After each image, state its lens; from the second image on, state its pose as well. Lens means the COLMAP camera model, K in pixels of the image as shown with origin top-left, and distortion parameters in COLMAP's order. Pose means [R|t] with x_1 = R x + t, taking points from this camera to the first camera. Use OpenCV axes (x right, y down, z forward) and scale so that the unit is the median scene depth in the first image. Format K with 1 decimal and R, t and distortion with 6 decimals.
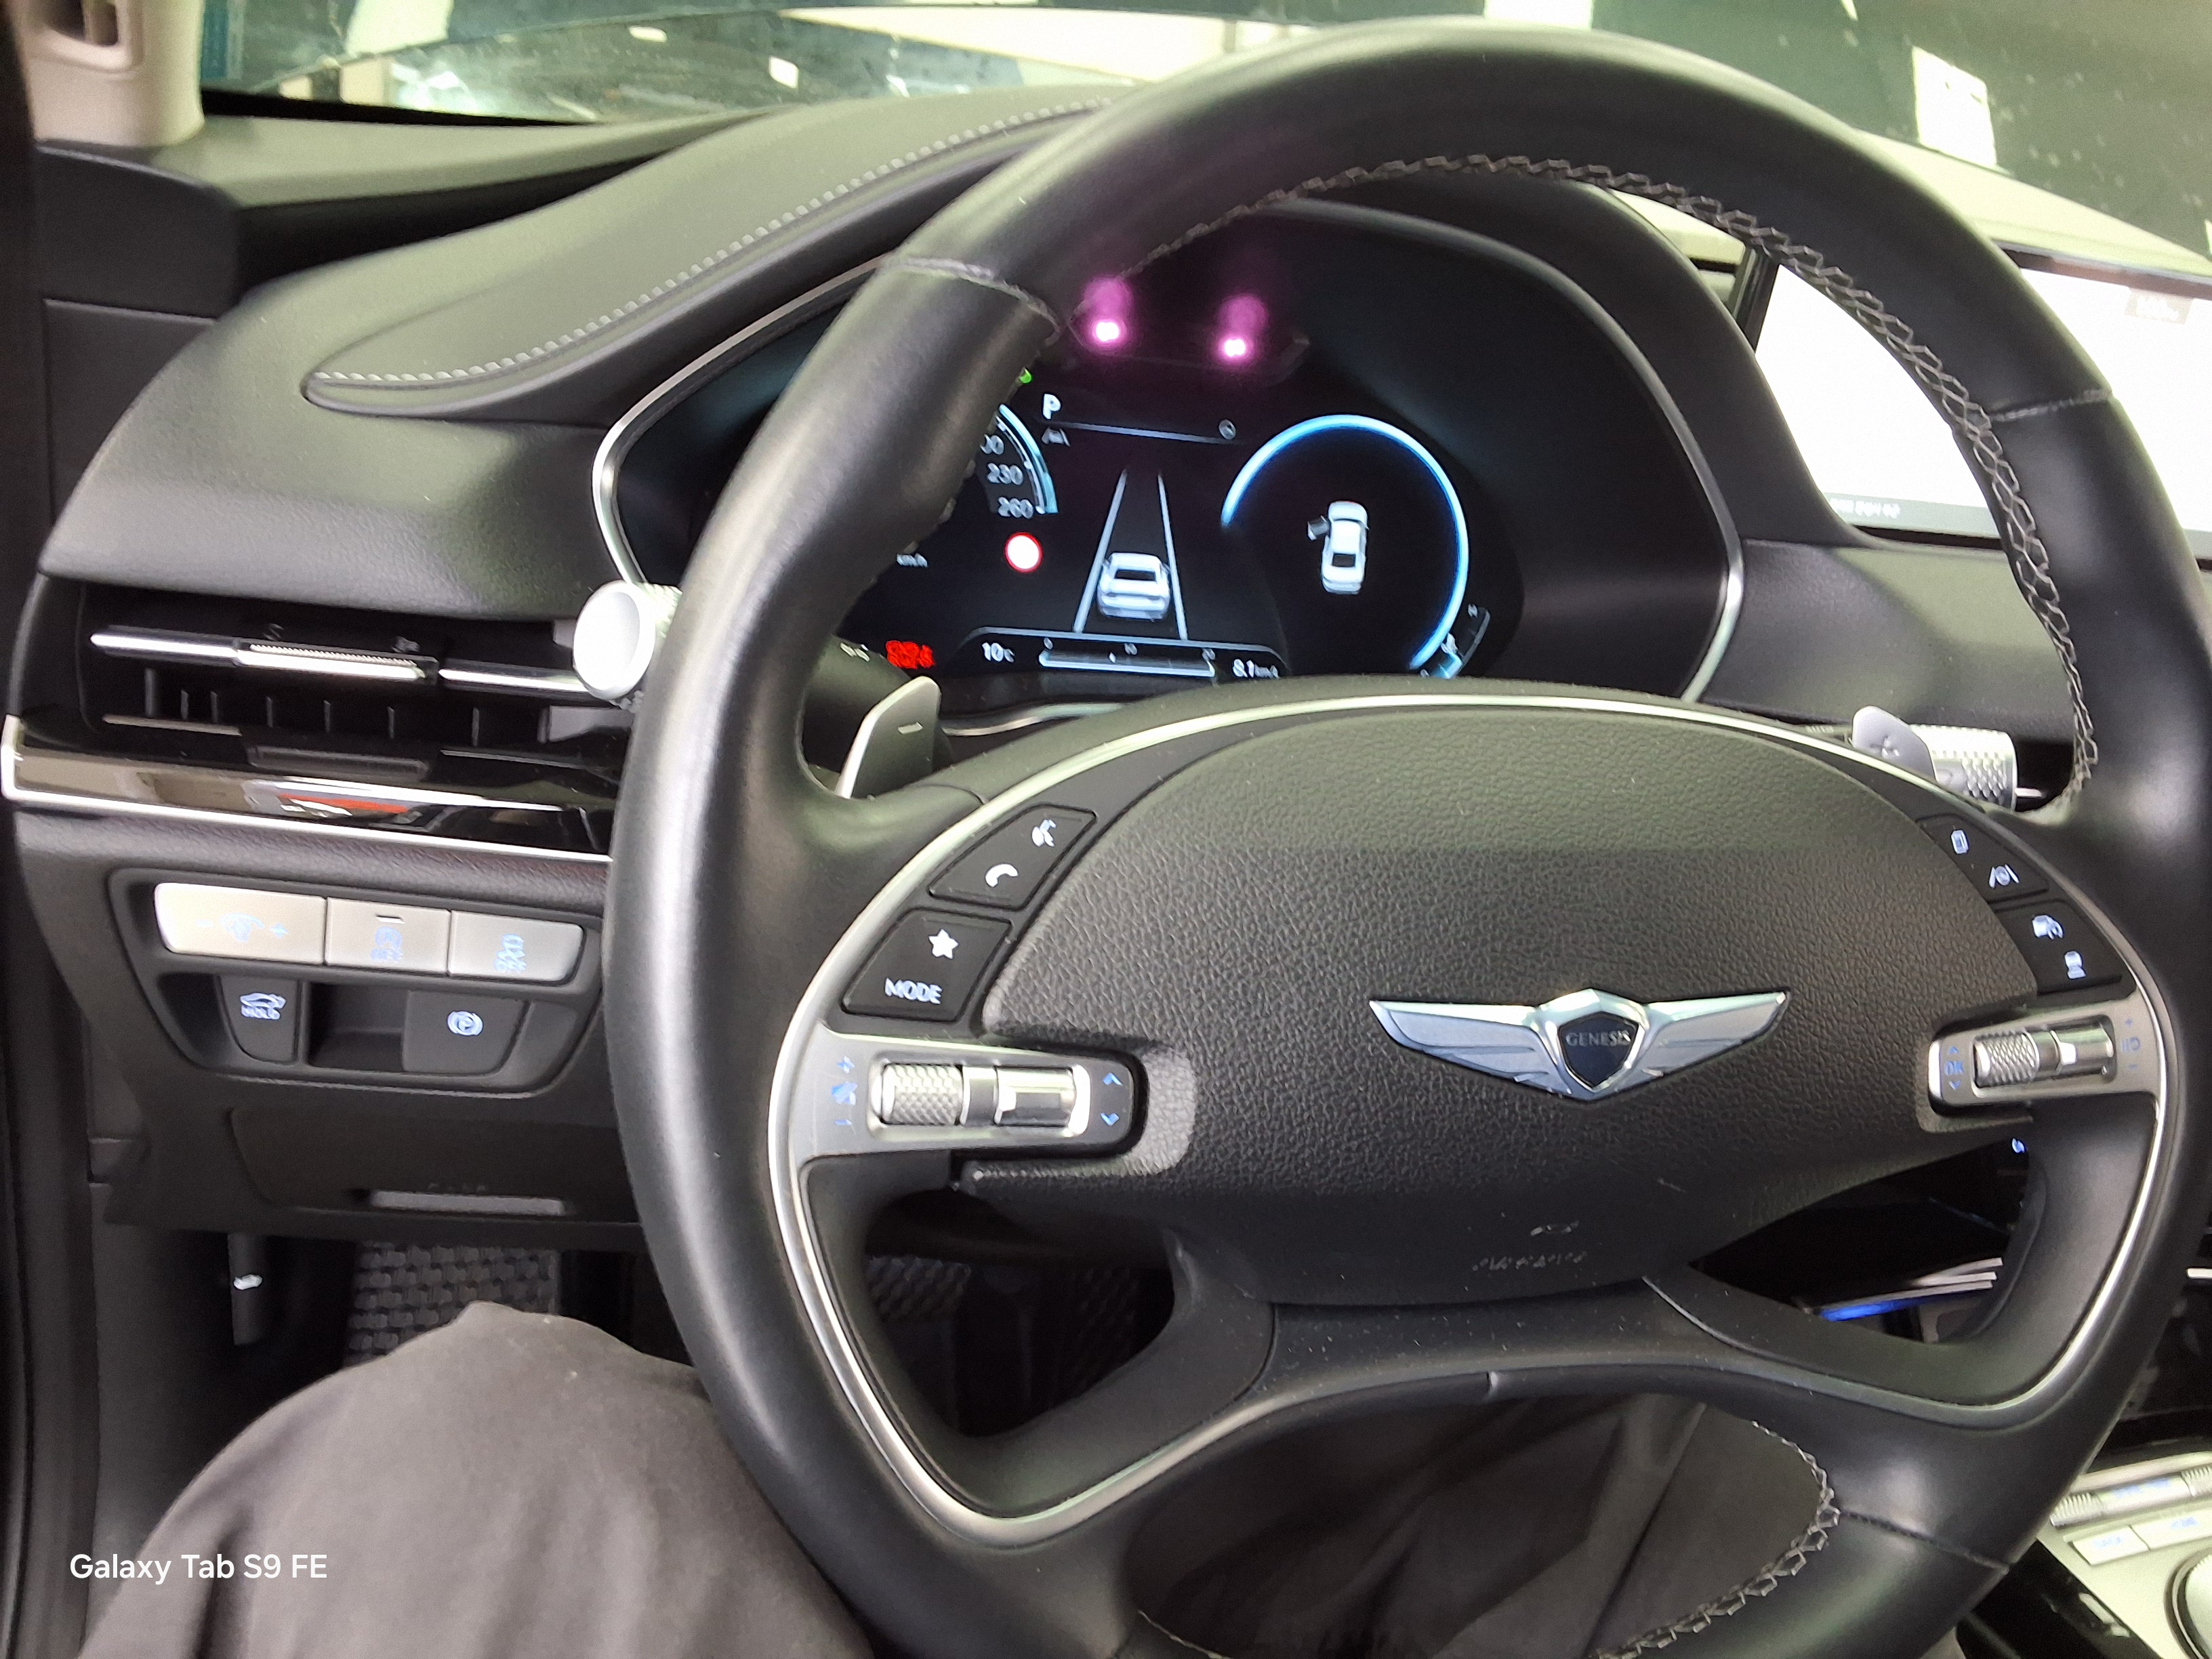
lens RADIAL K [[1868.1, 0, 1107.3], [0, 1868.1, 820.8], [0, 0, 1]] dist [0.087570, -0.000167]
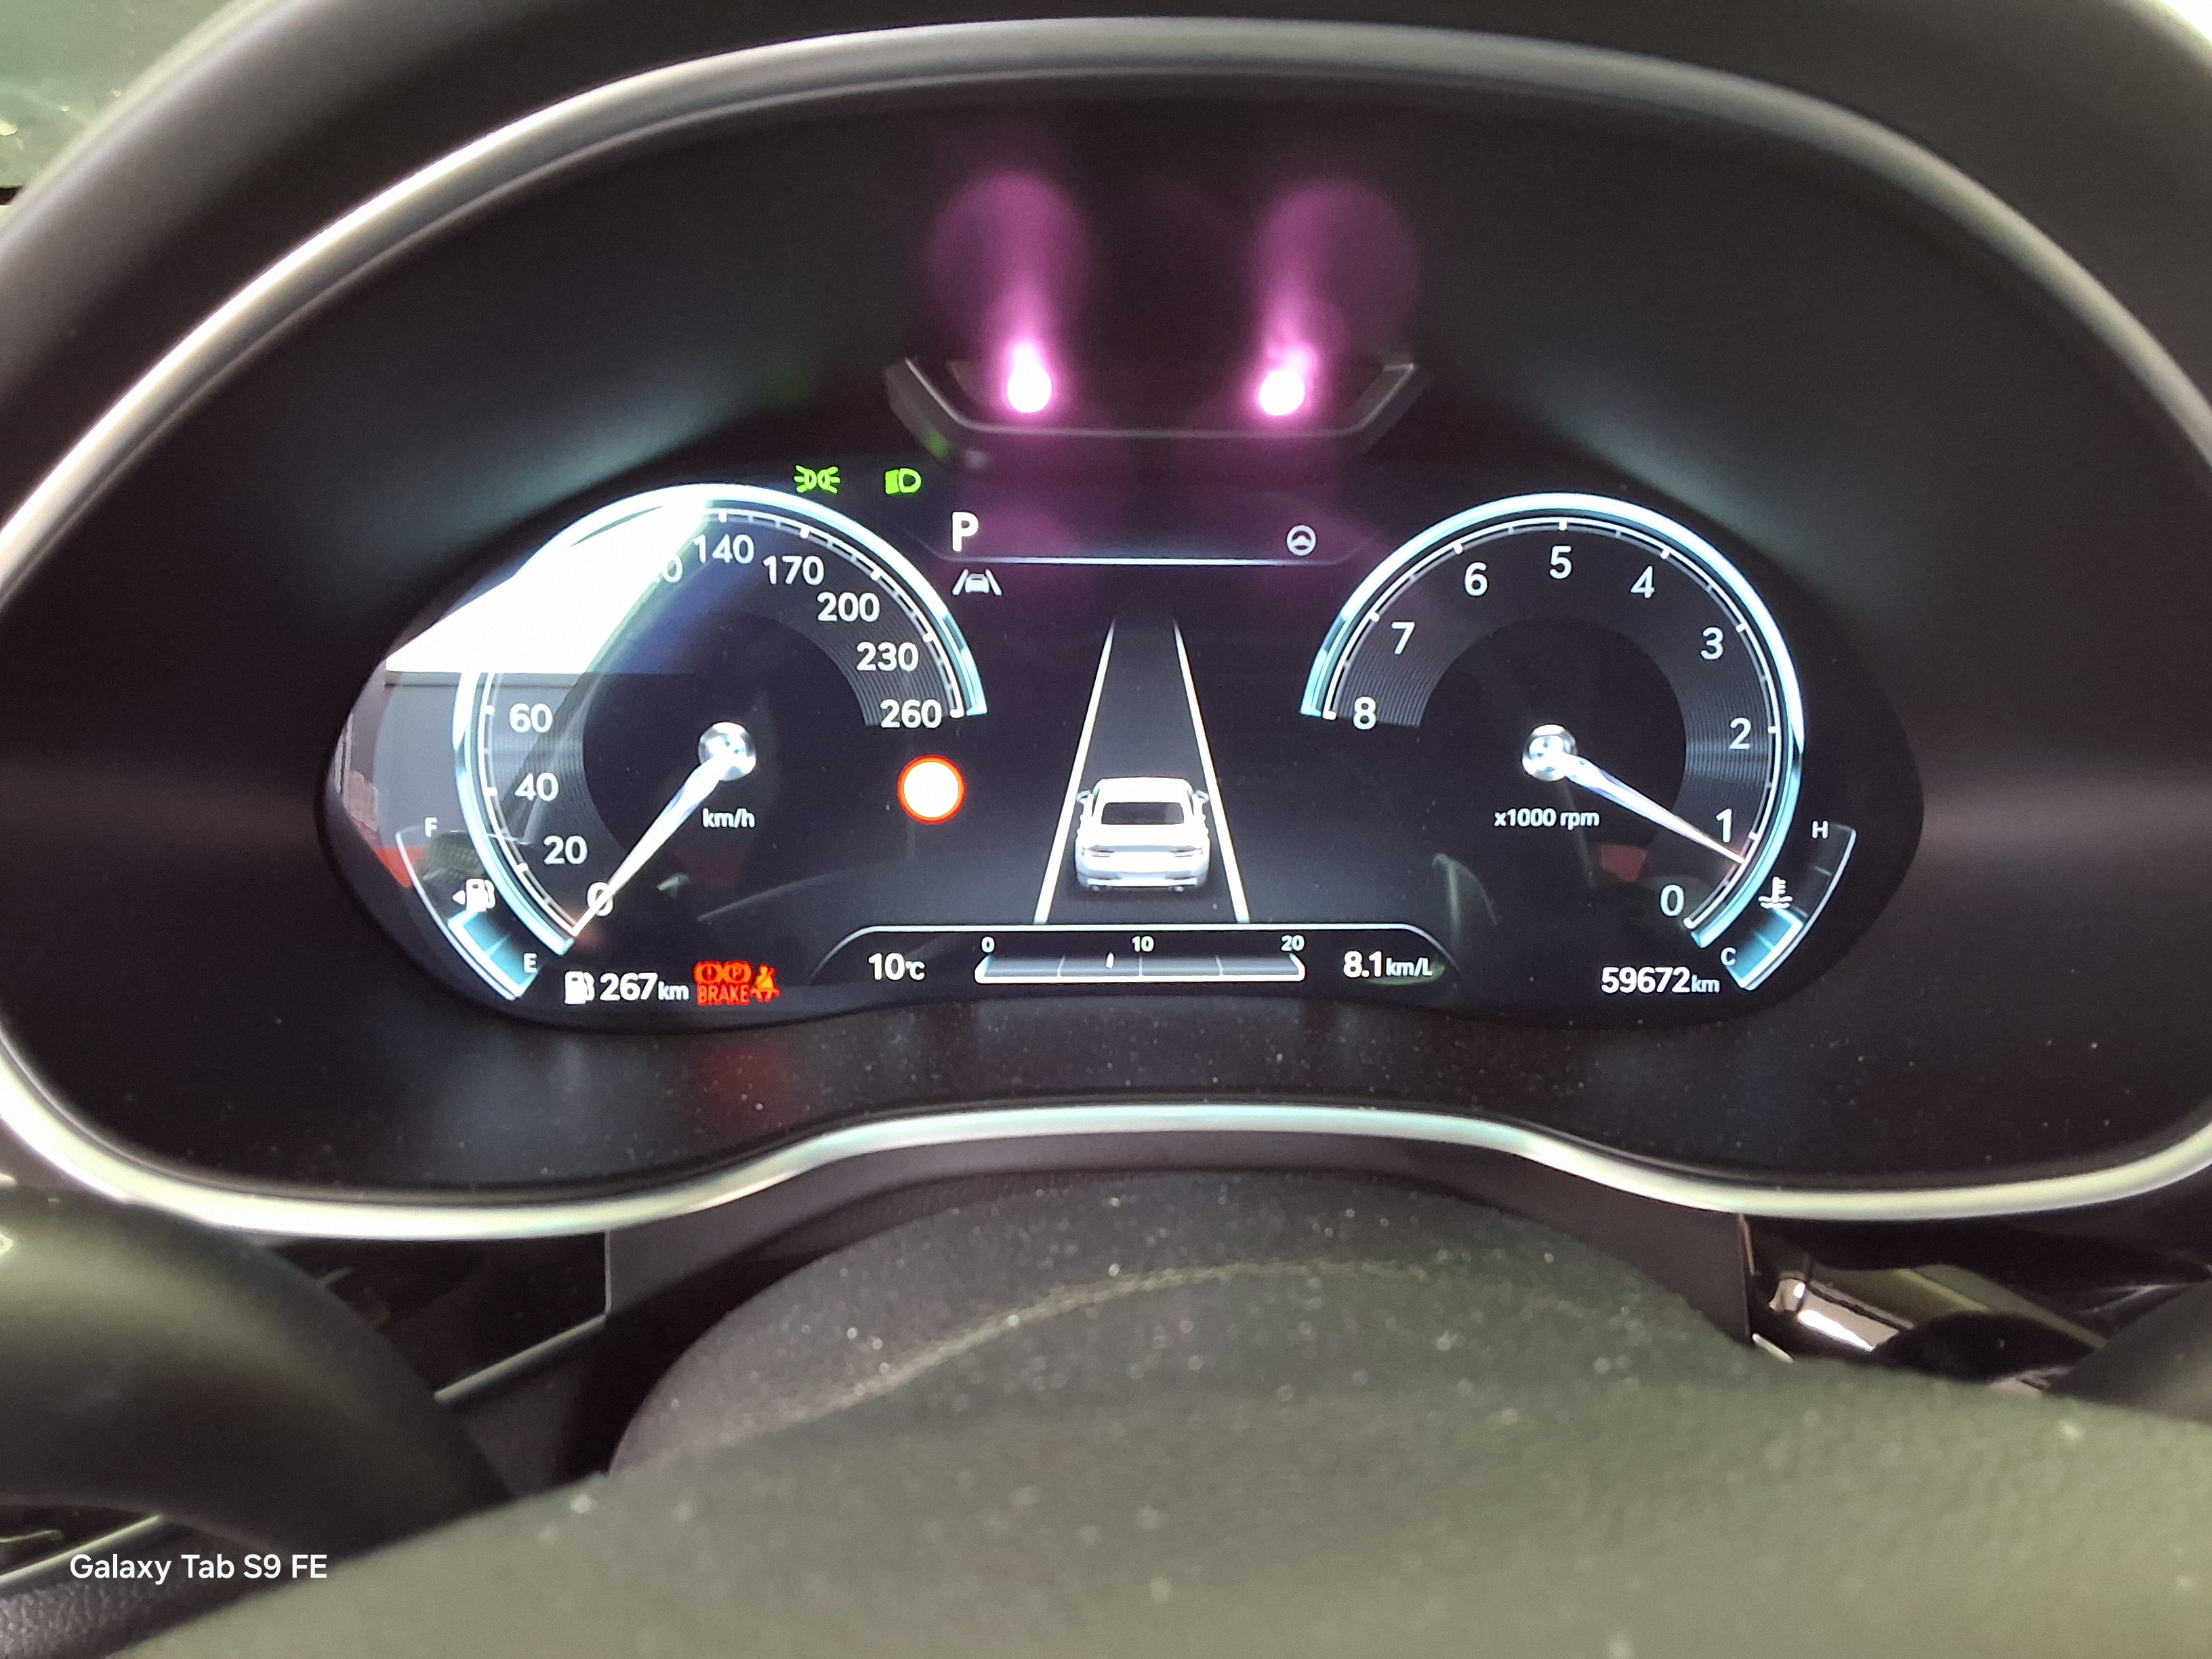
lens RADIAL K [[1868.1, 0, 1110.4], [0, 1868.1, 835.6], [0, 0, 1]] dist [0.087570, -0.000167]
pose [[0.961929, -0.051765, -0.268353, 0.156577], [0.037642, 0.997635, -0.057513, -0.093392], [0.270695, 0.045222, 0.961602, 0.463919]]
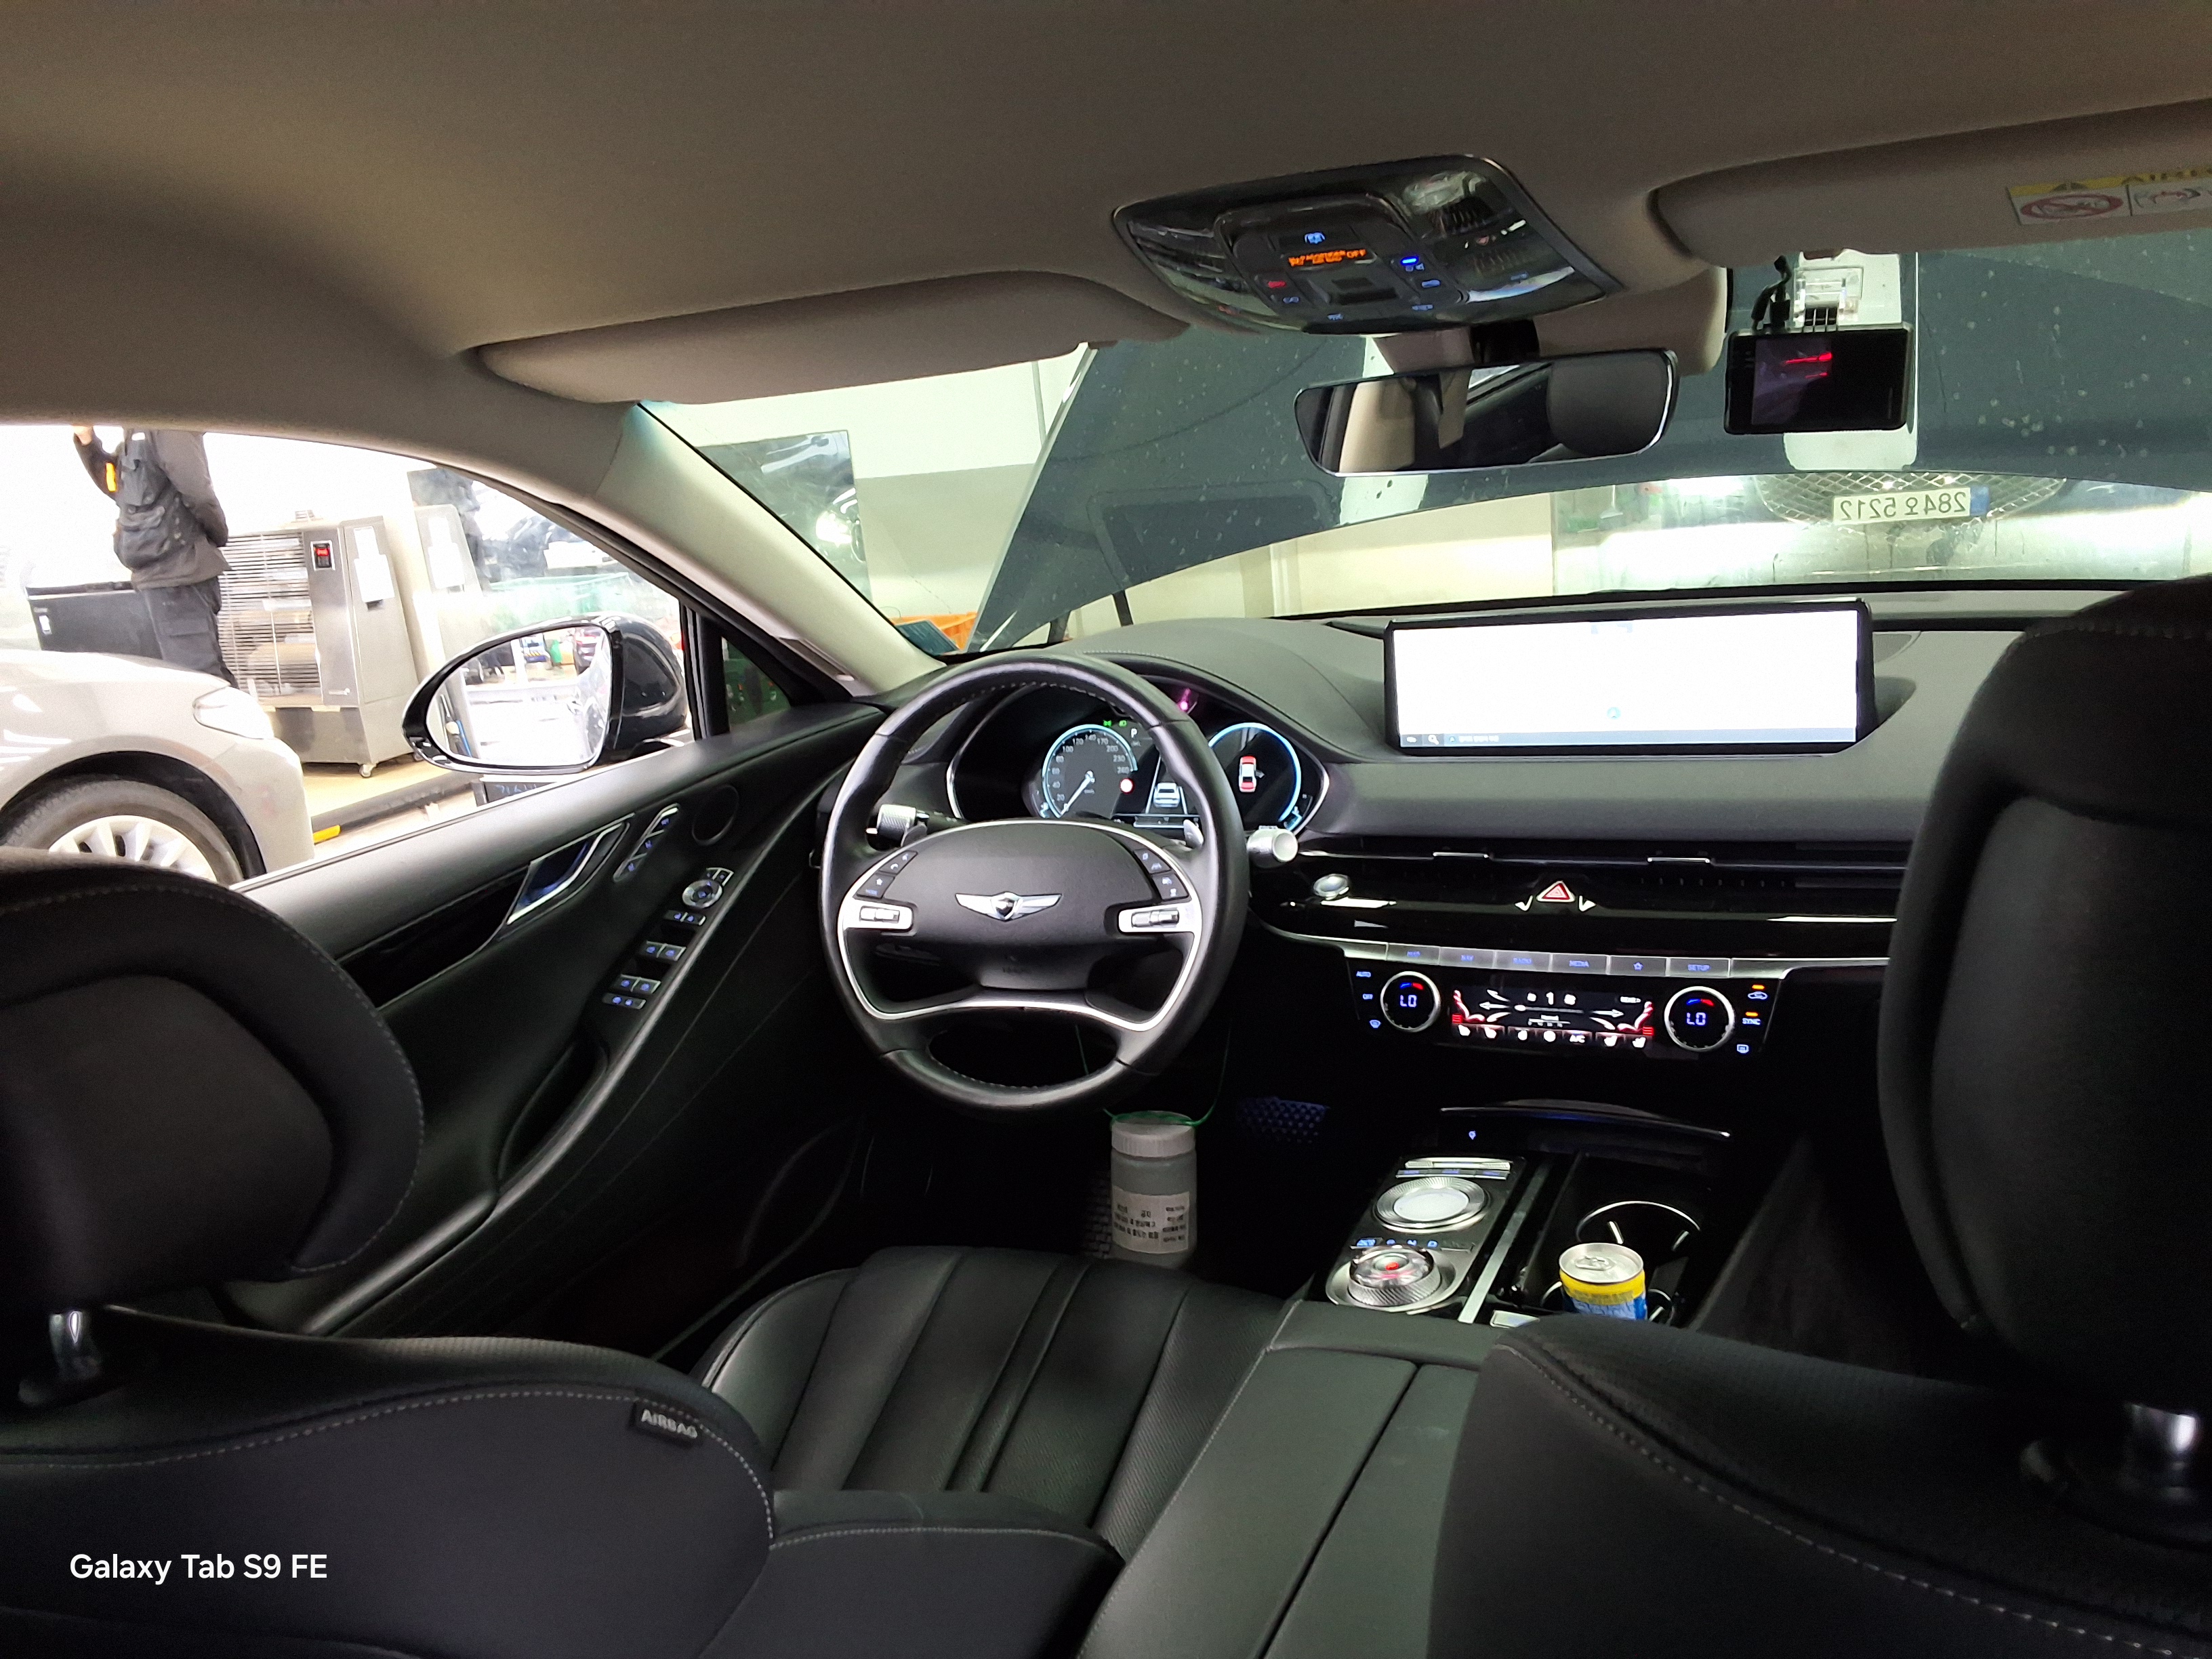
lens RADIAL K [[1868.1, 0, 1106.7], [0, 1868.1, 825.2], [0, 0, 1]] dist [0.087570, -0.000167]
pose [[0.716790, -0.053039, -0.695269, 1.815588], [-0.036820, 0.992833, -0.113698, 0.224280], [0.696317, 0.107097, 0.709699, -0.949995]]
